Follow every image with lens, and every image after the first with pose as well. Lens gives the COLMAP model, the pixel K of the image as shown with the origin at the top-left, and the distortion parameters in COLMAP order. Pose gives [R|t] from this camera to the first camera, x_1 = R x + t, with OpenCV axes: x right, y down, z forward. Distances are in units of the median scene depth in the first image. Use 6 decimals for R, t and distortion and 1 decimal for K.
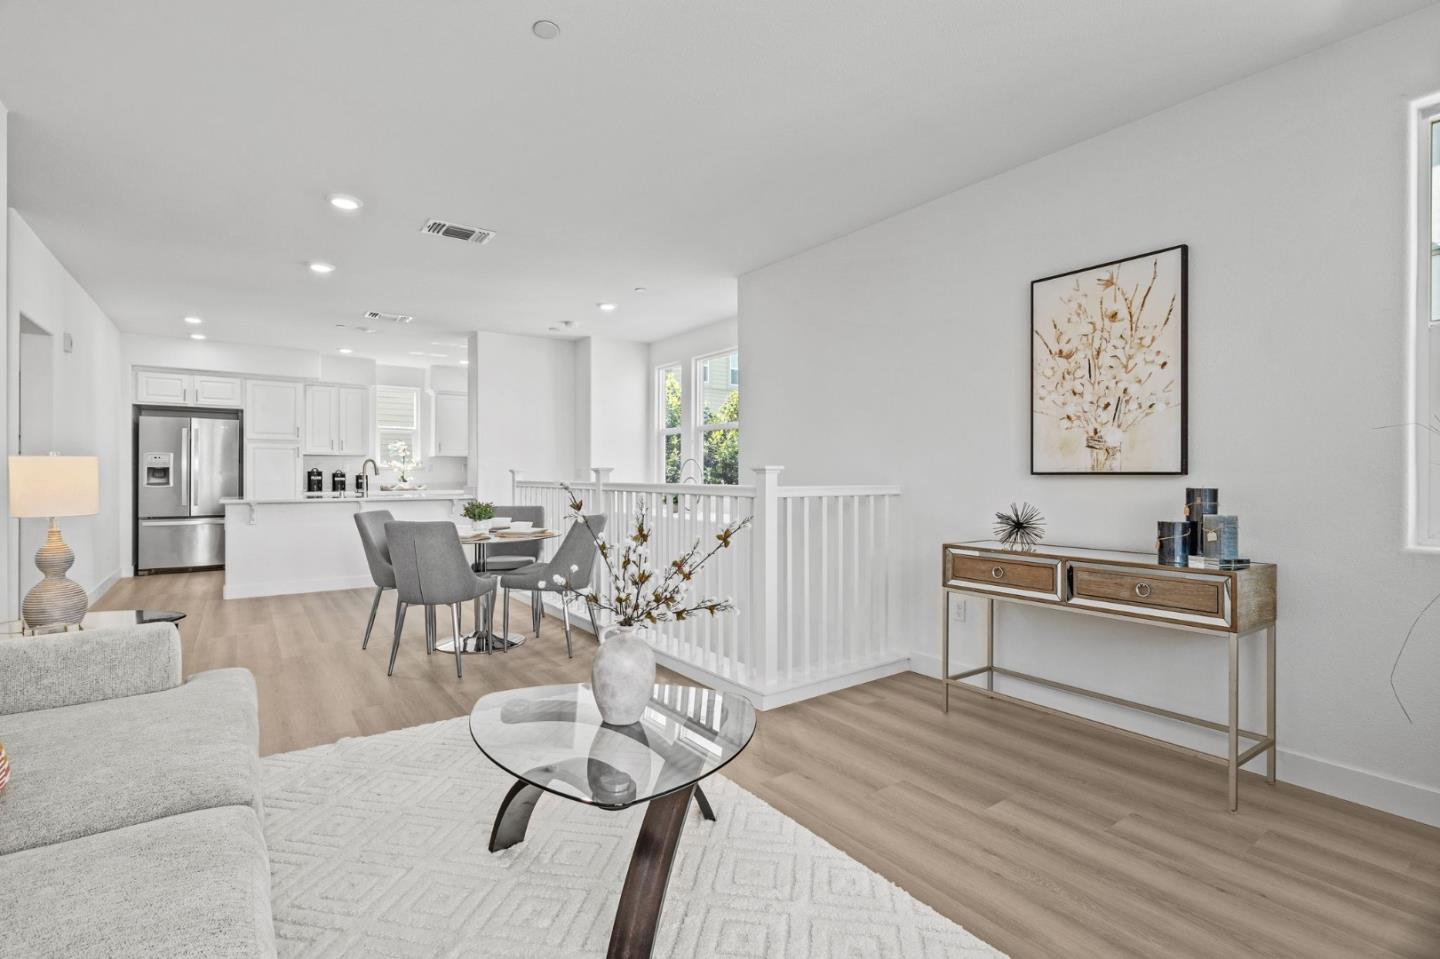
lens RADIAL K [[648.0, 0, 716.8], [0, 648.0, 473.3], [0, 0, 1]] dist [-0.007974, 0.000682]
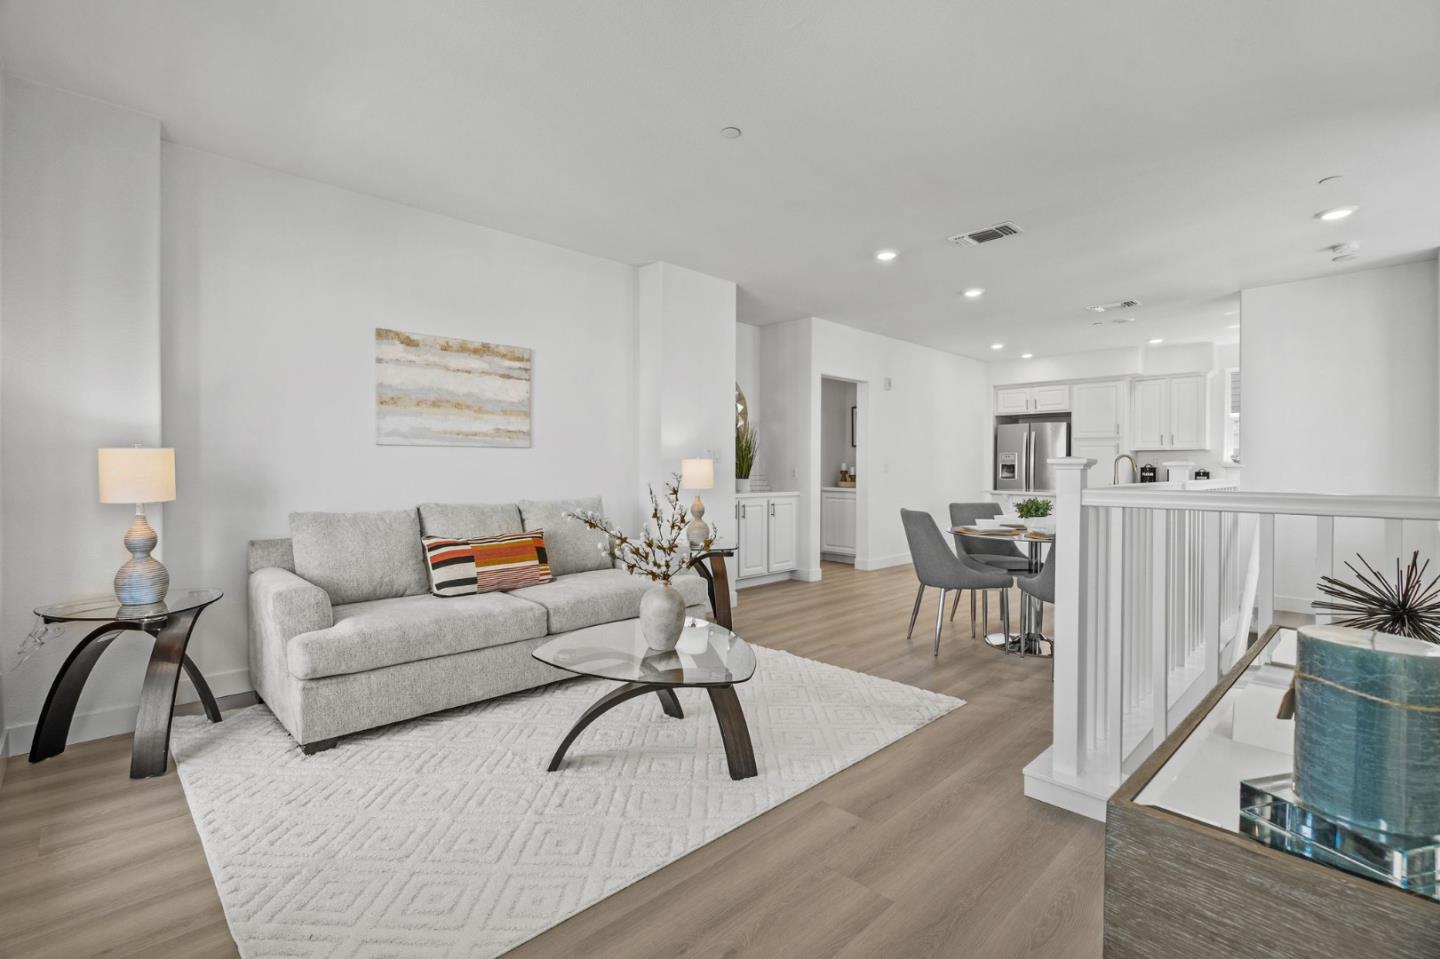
lens RADIAL K [[648.0, 0, 696.2], [0, 648.0, 474.5], [0, 0, 1]] dist [-0.007974, 0.000682]
pose [[0.136969, 0.010276, -0.990522, 0.303825], [-0.003095, 0.999946, 0.009945, -0.000039], [0.990570, 0.001703, 0.136994, 0.219085]]
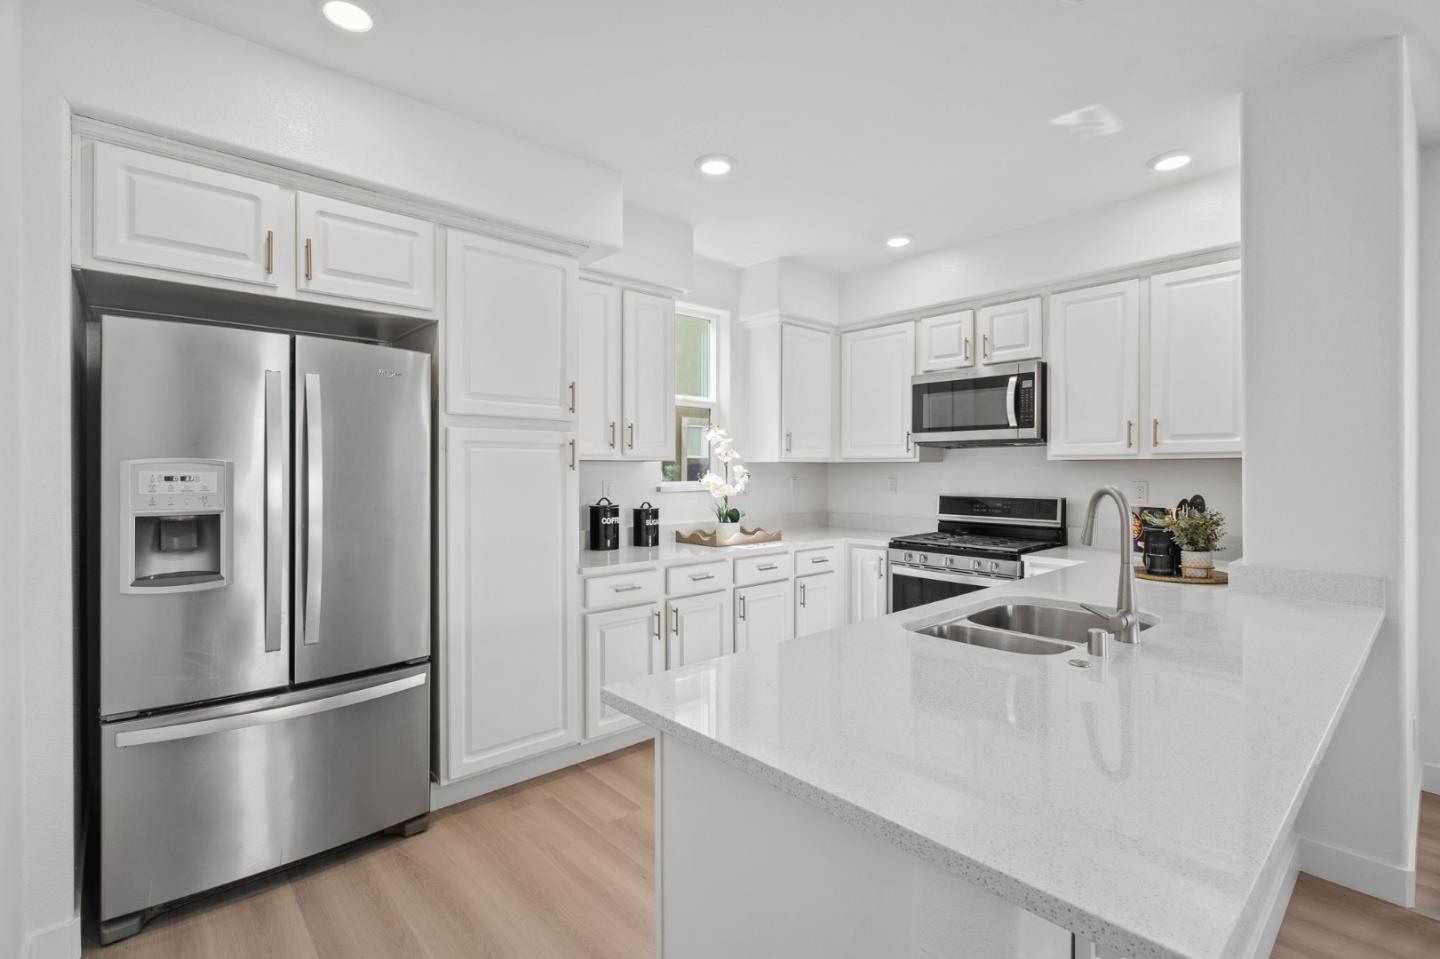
lens RADIAL K [[648.0, 0, 711.9], [0, 648.0, 470.6], [0, 0, 1]] dist [-0.007974, 0.000682]
pose [[0.994719, -0.010043, 0.102147, -0.675238], [0.010726, 0.999924, -0.006142, -0.023163], [-0.102077, 0.007205, 0.994750, 0.714728]]
